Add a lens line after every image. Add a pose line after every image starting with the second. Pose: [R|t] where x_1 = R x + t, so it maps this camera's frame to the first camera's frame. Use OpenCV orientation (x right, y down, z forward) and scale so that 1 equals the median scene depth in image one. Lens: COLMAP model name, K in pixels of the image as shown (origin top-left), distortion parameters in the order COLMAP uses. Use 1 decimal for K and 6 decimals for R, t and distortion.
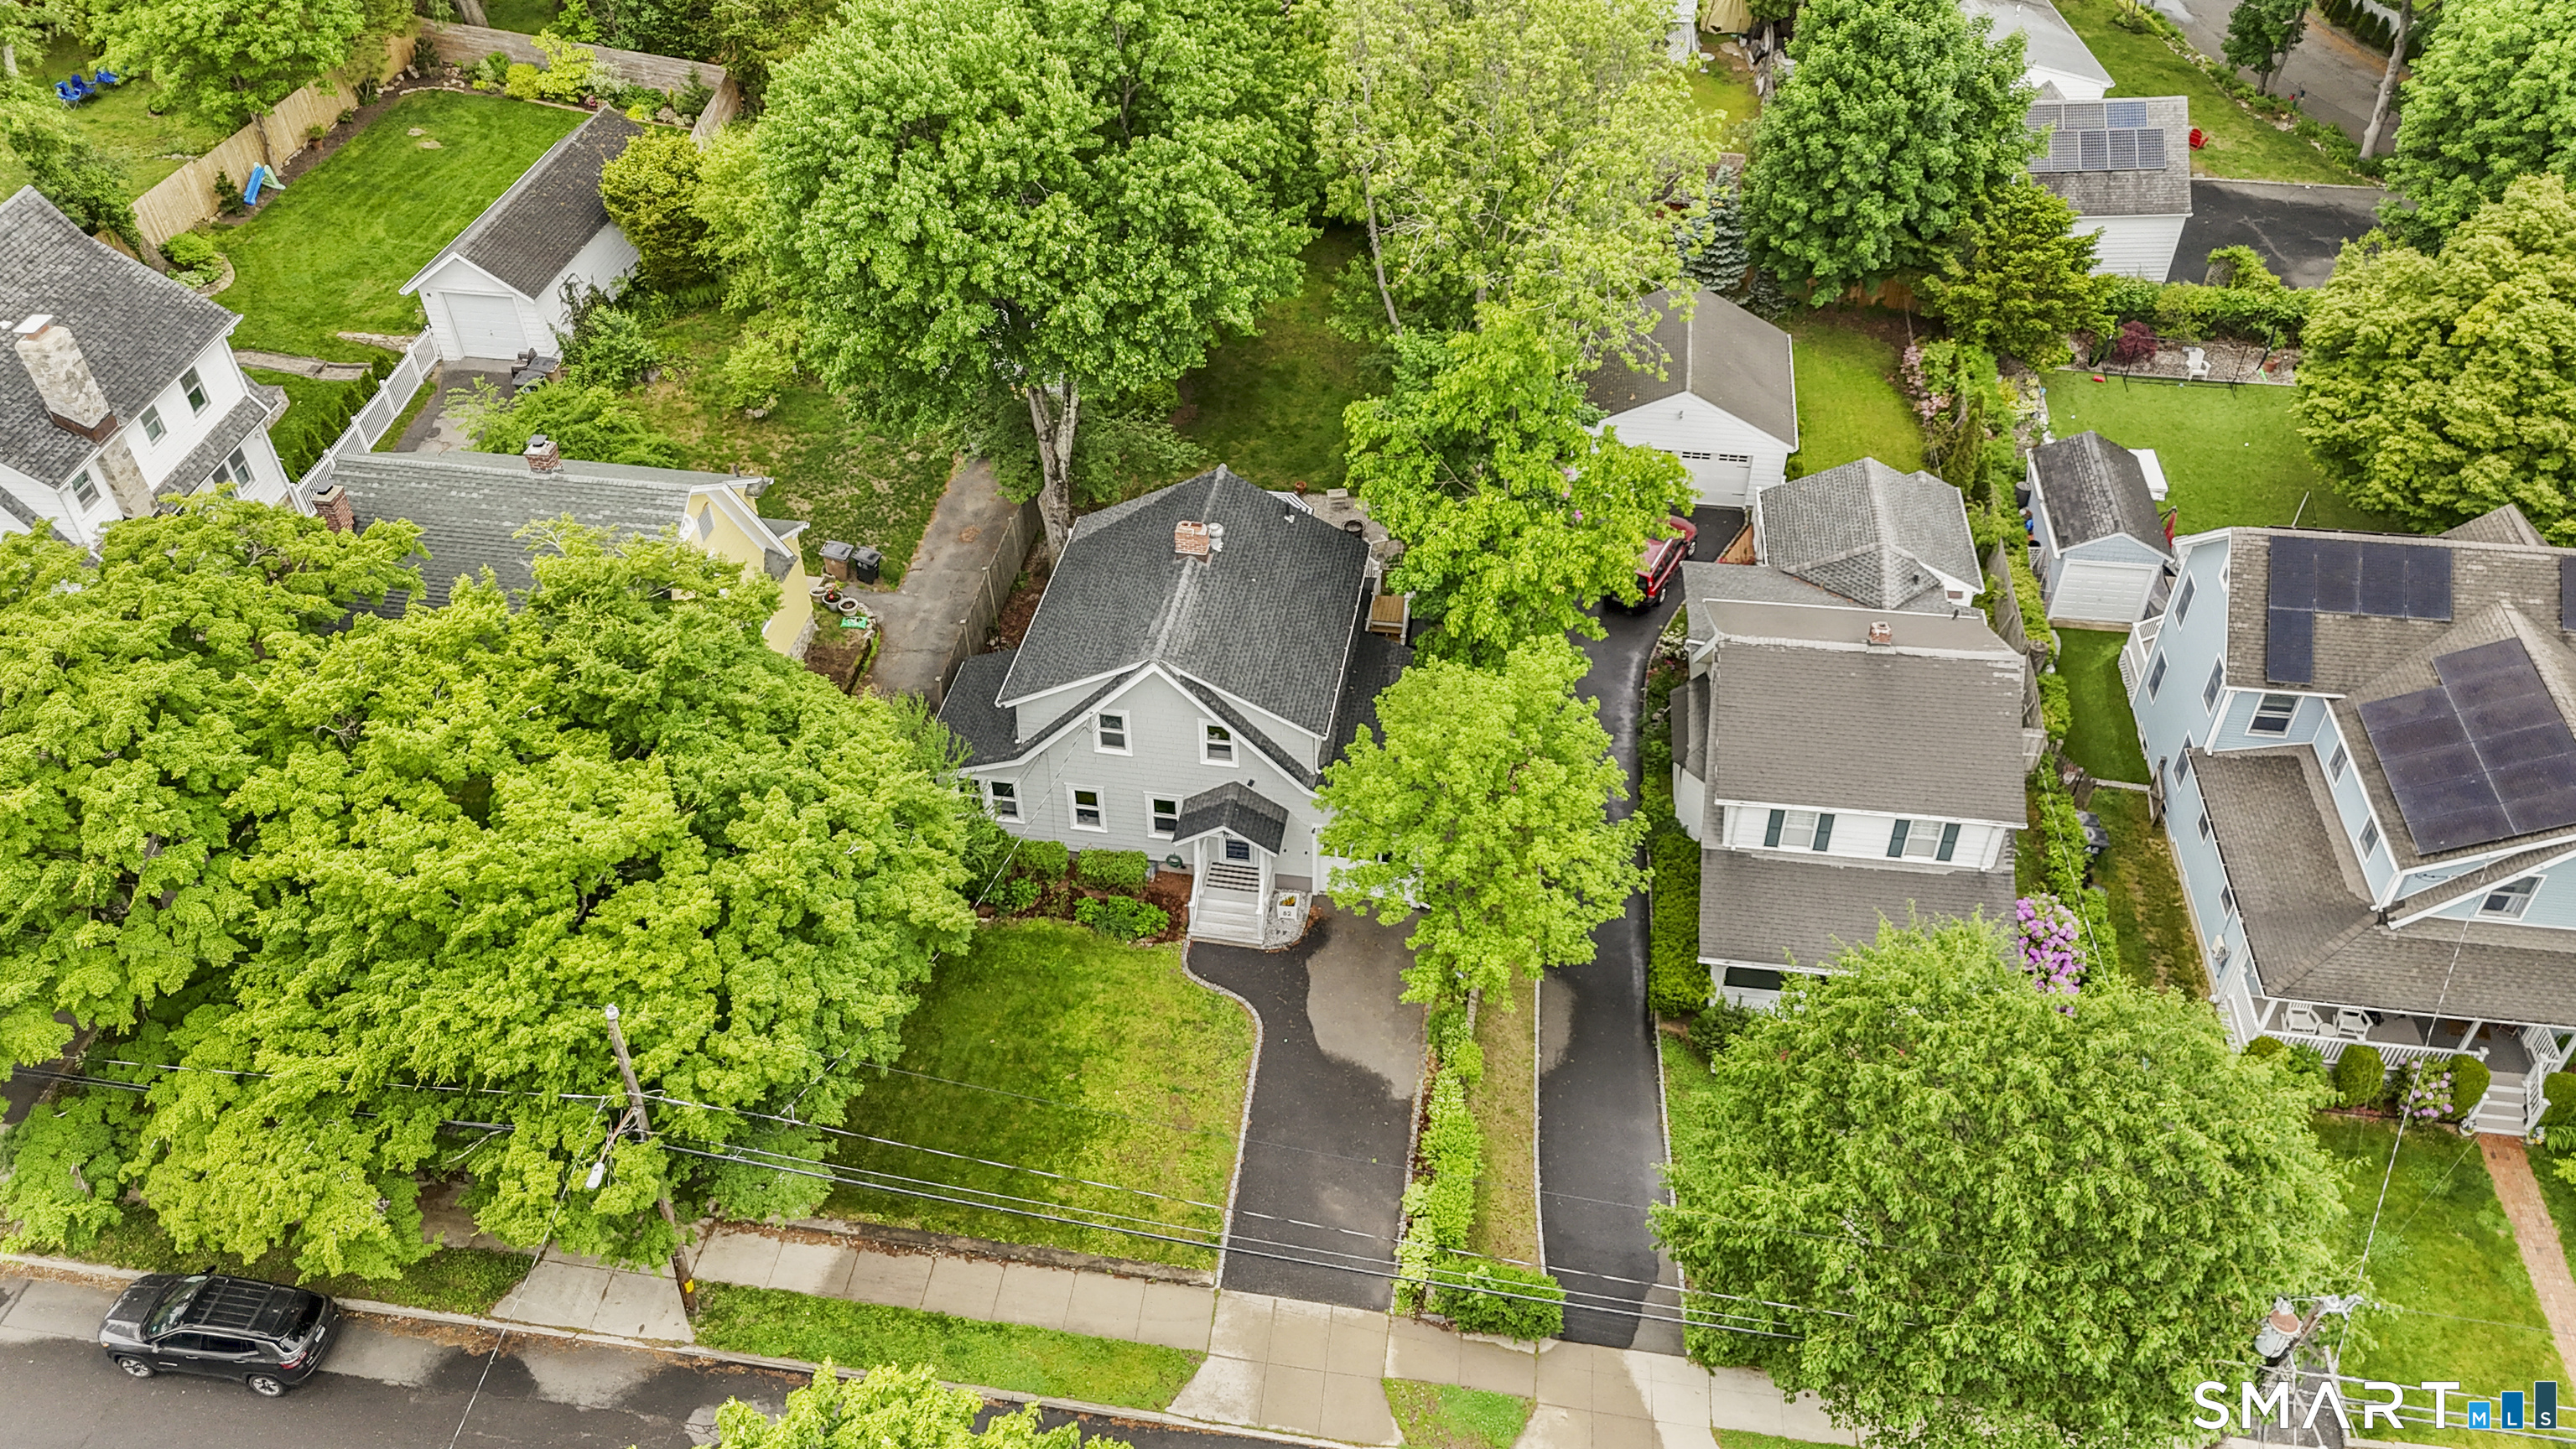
lens RADIAL K [[1941.5, 0, 1294.5], [0, 1941.5, 728.2], [0, 0, 1]] dist [0.075769, -0.075174]
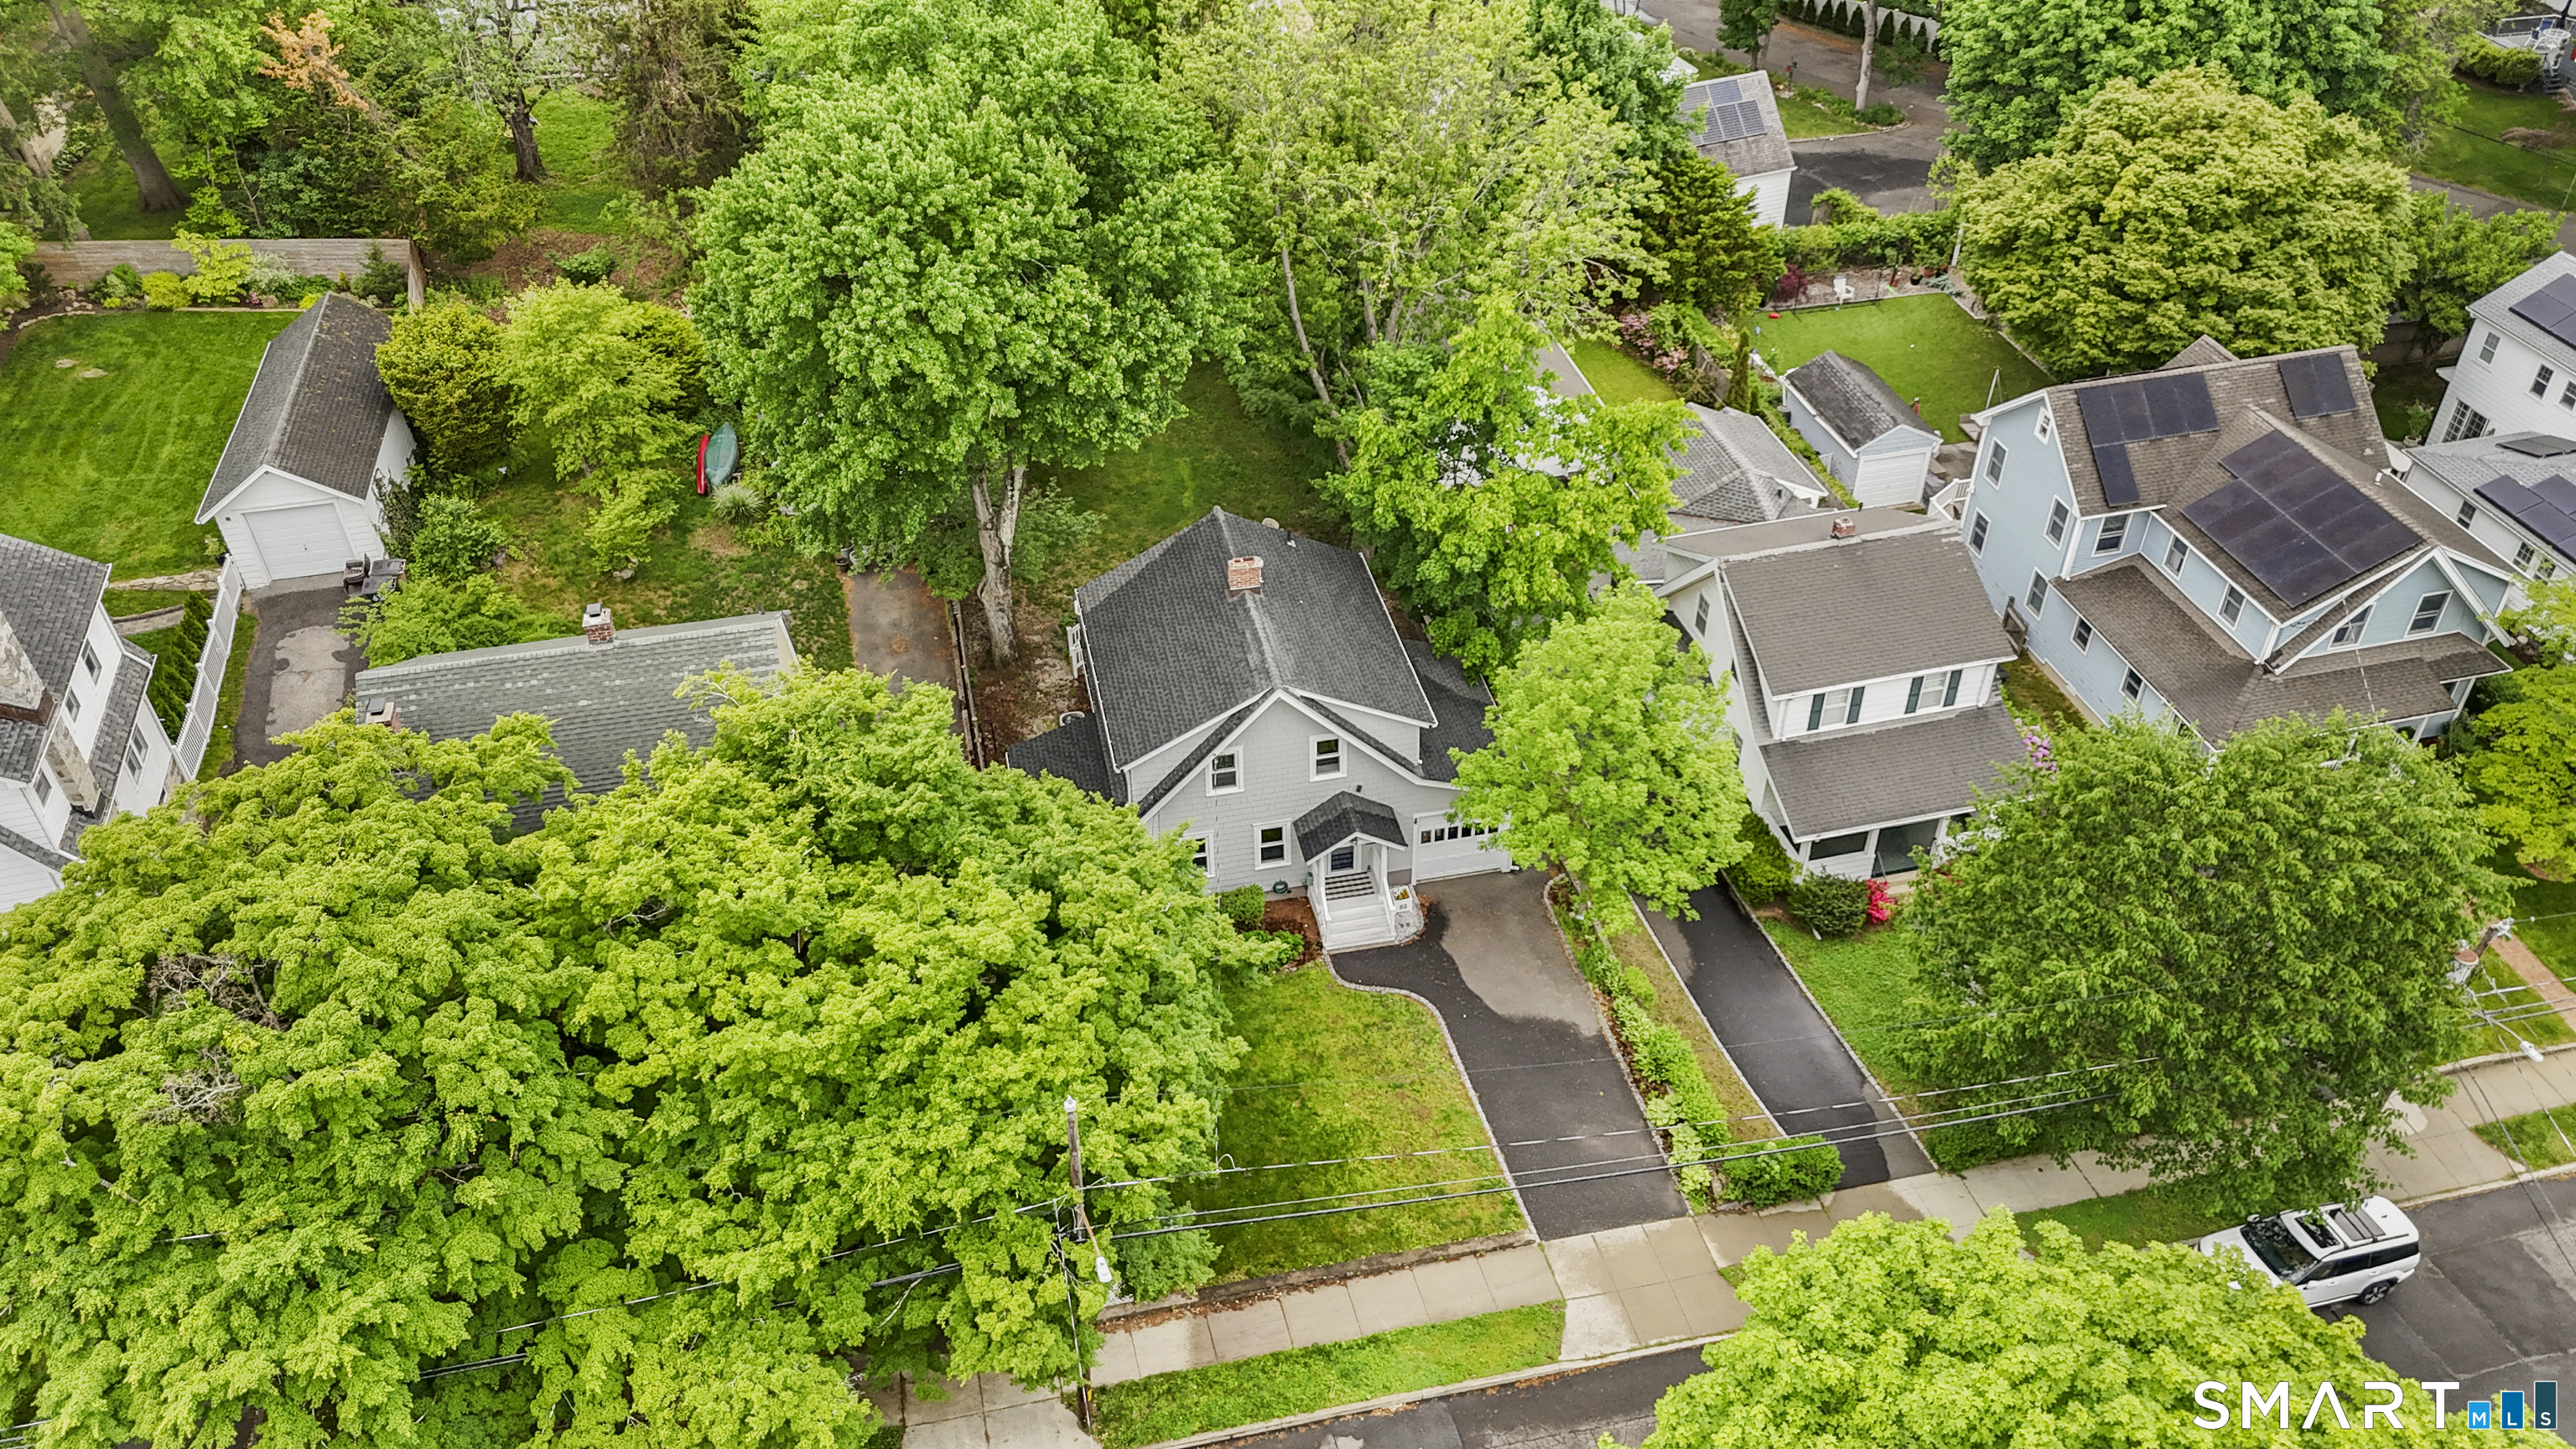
lens RADIAL K [[1941.5, 0, 1294.5], [0, 1941.5, 728.2], [0, 0, 1]] dist [0.075769, -0.075174]
pose [[0.927652, -0.228696, 0.295228, -0.313155], [0.242473, 0.970102, -0.010408, -0.000725], [-0.284021, 0.081240, 0.955370, 0.012387]]
